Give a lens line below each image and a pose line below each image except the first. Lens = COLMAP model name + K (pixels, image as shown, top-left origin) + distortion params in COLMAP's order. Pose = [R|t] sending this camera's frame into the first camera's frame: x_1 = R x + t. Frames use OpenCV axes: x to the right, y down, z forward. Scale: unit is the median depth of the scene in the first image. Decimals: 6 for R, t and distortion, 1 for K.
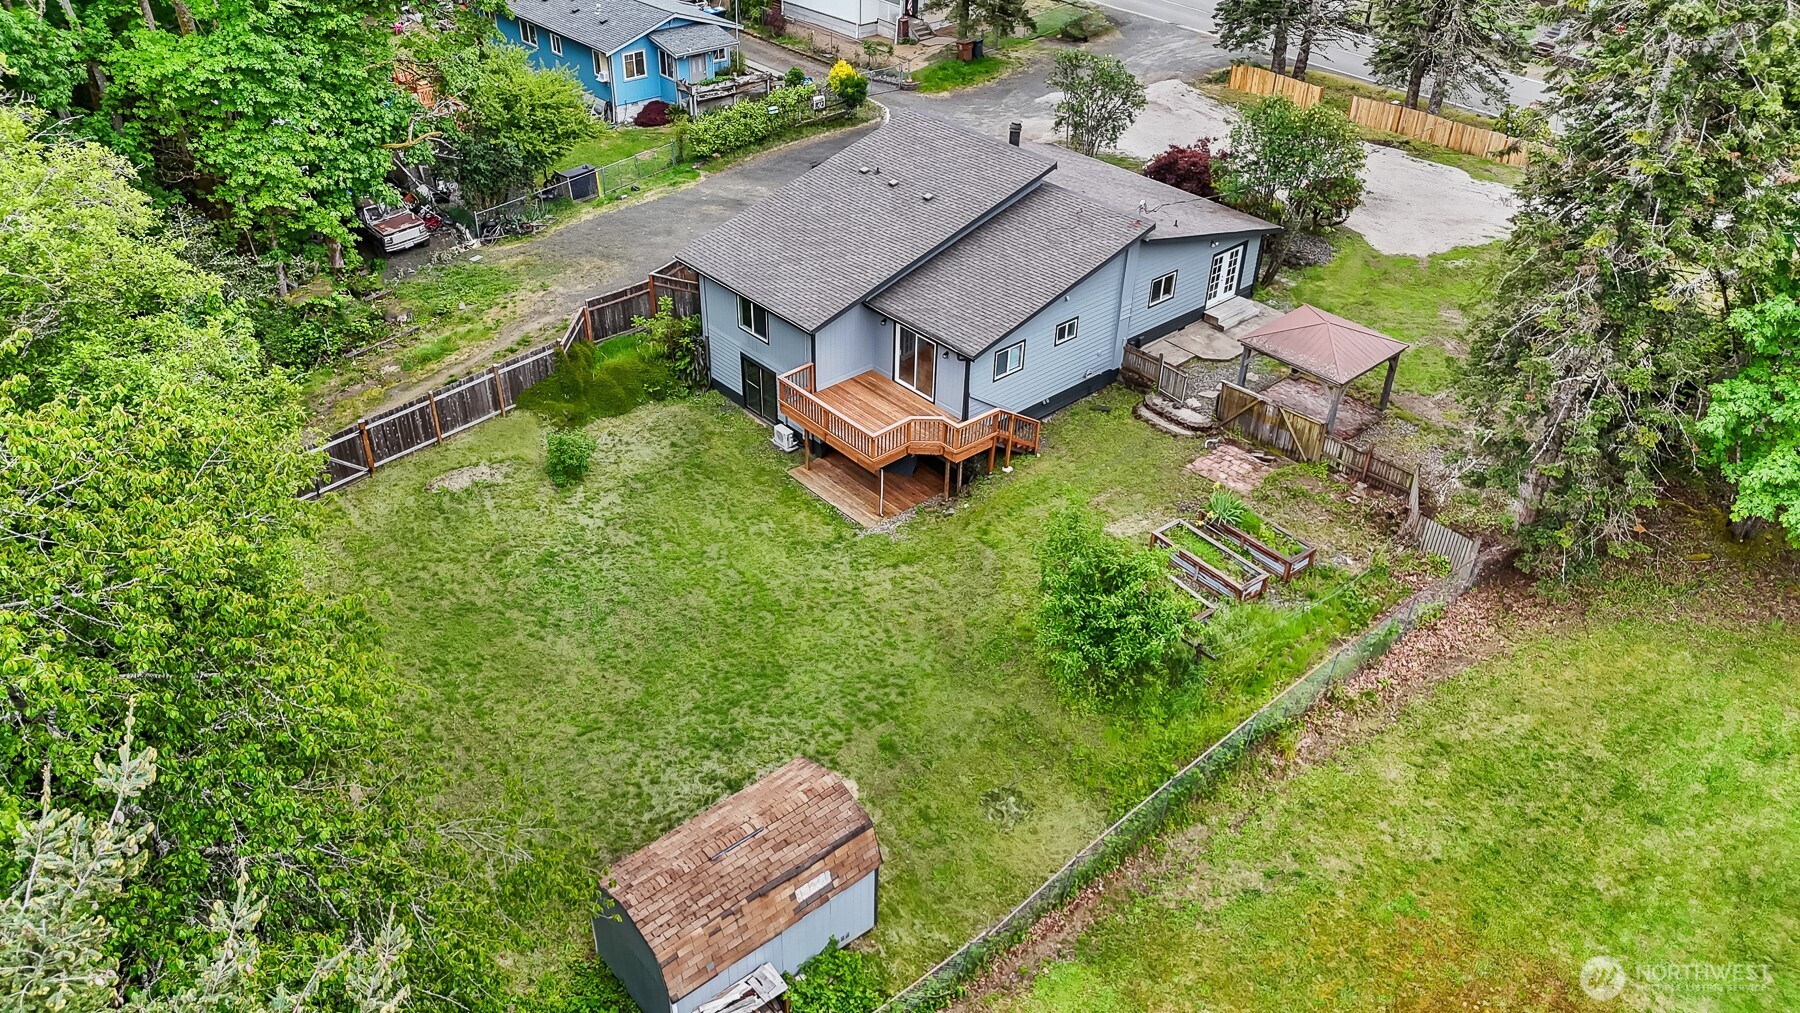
lens RADIAL K [[1271.8, 0, 900.0], [0, 1271.8, 506.5], [0, 0, 1]] dist [-0.002894, -0.000668]
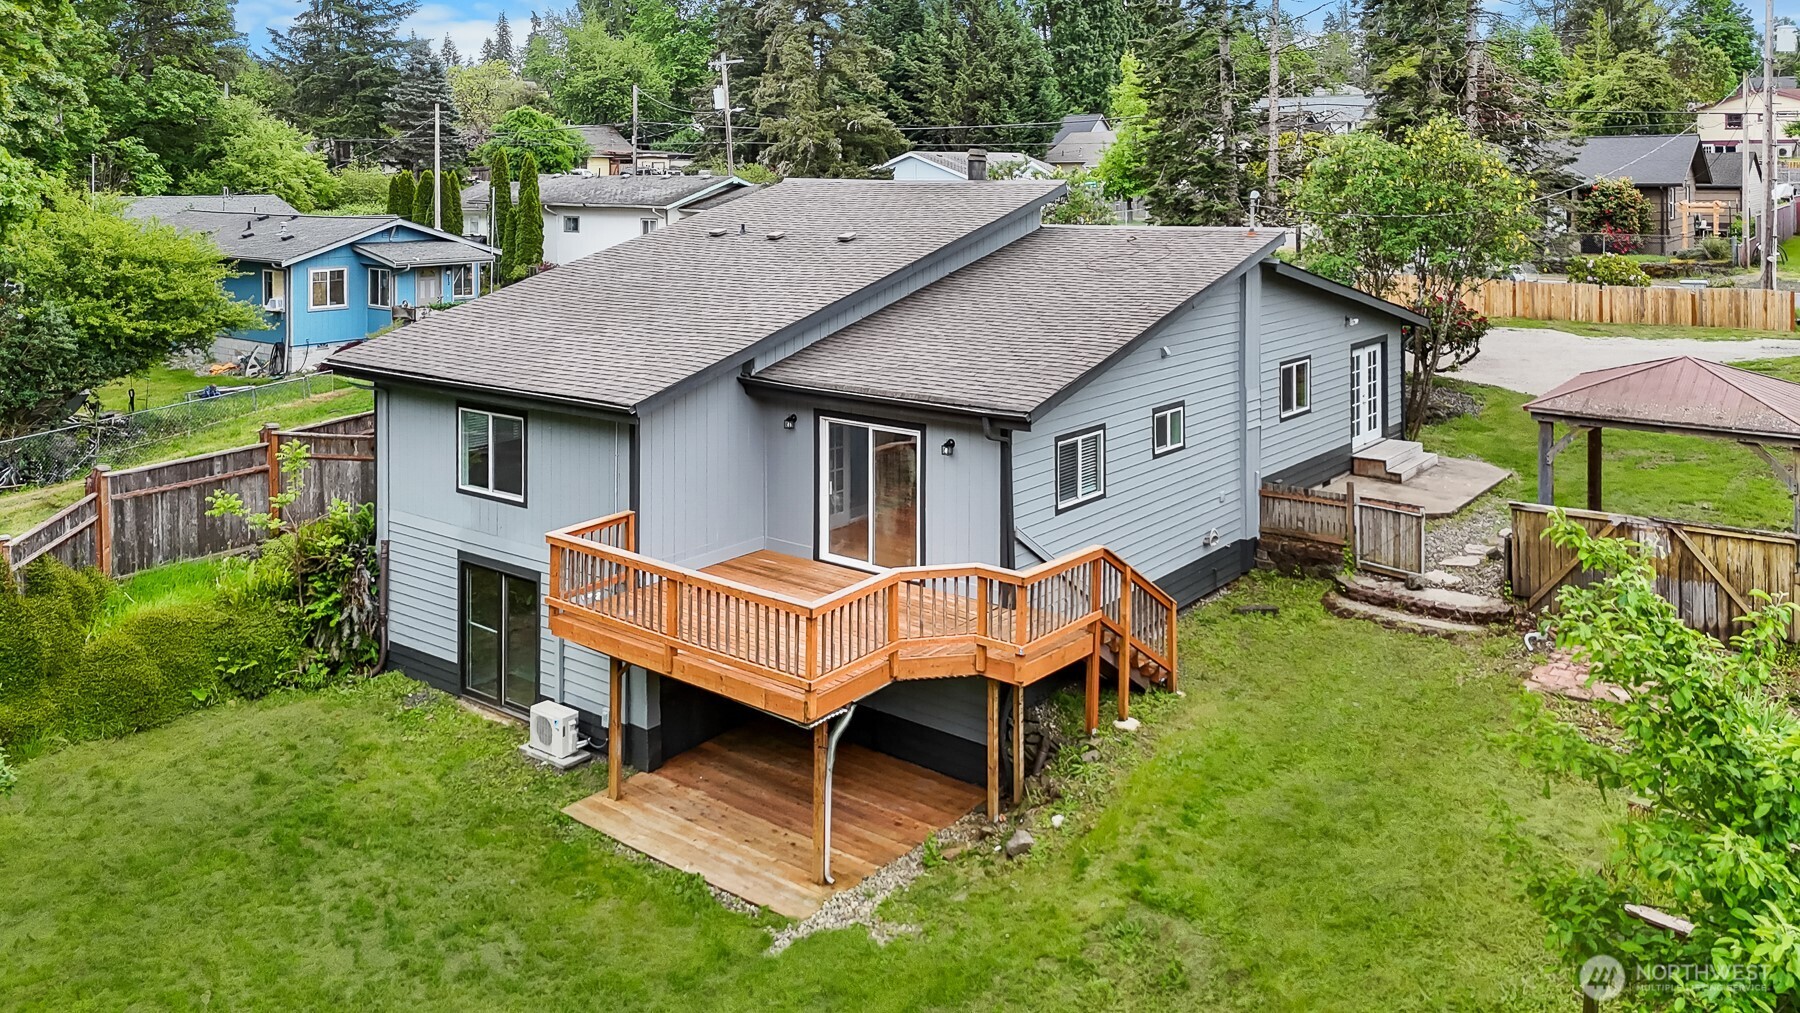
lens RADIAL K [[1348.5, 0, 903.2], [0, 1348.5, 184.6], [0, 0, 1]] dist [0.026850, -0.012372]
pose [[0.984429, -0.019523, 0.174698, -0.053738], [0.115866, 0.819436, -0.561337, 0.059559], [-0.132195, 0.572838, 0.808939, 0.533346]]
